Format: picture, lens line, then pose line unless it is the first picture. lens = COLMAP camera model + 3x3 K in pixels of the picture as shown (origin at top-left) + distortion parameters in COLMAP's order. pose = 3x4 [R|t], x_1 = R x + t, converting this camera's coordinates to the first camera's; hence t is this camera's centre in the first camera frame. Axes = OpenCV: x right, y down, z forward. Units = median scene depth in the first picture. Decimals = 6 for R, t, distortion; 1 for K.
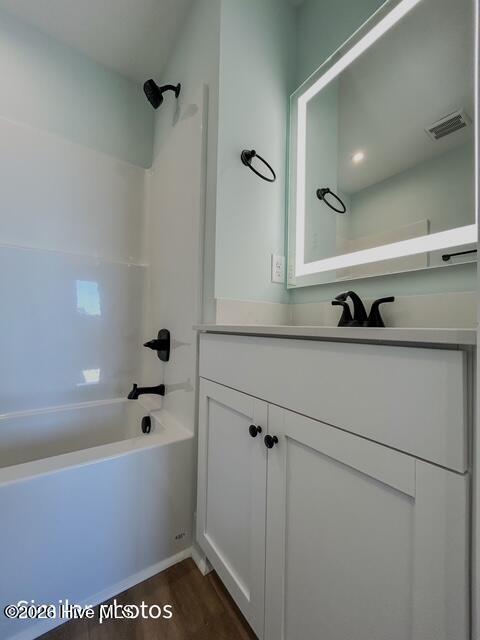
lens RADIAL K [[259.6, 0, 240.0], [0, 259.6, 320.0], [0, 0, 1]] dist [-0.001047, 0.000415]
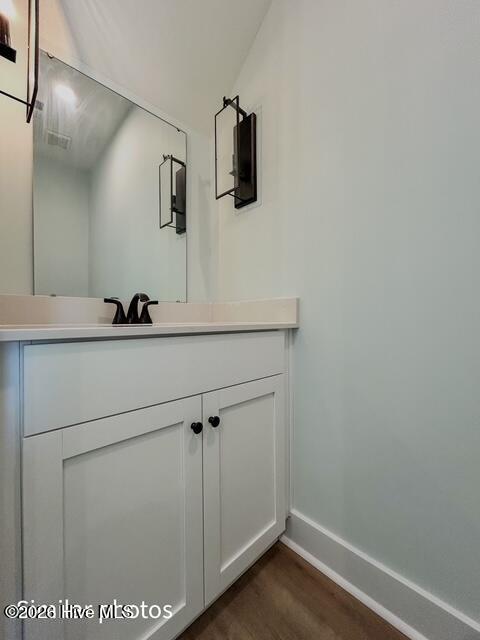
lens RADIAL K [[257.3, 0, 240.0], [0, 257.3, 320.0], [0, 0, 1]] dist [-0.000960, 0.000202]
pose [[-0.161716, -0.013053, 0.986751, -0.772429], [-0.005069, 0.999910, 0.012396, -0.010854], [-0.986824, -0.002997, -0.161767, 0.787140]]
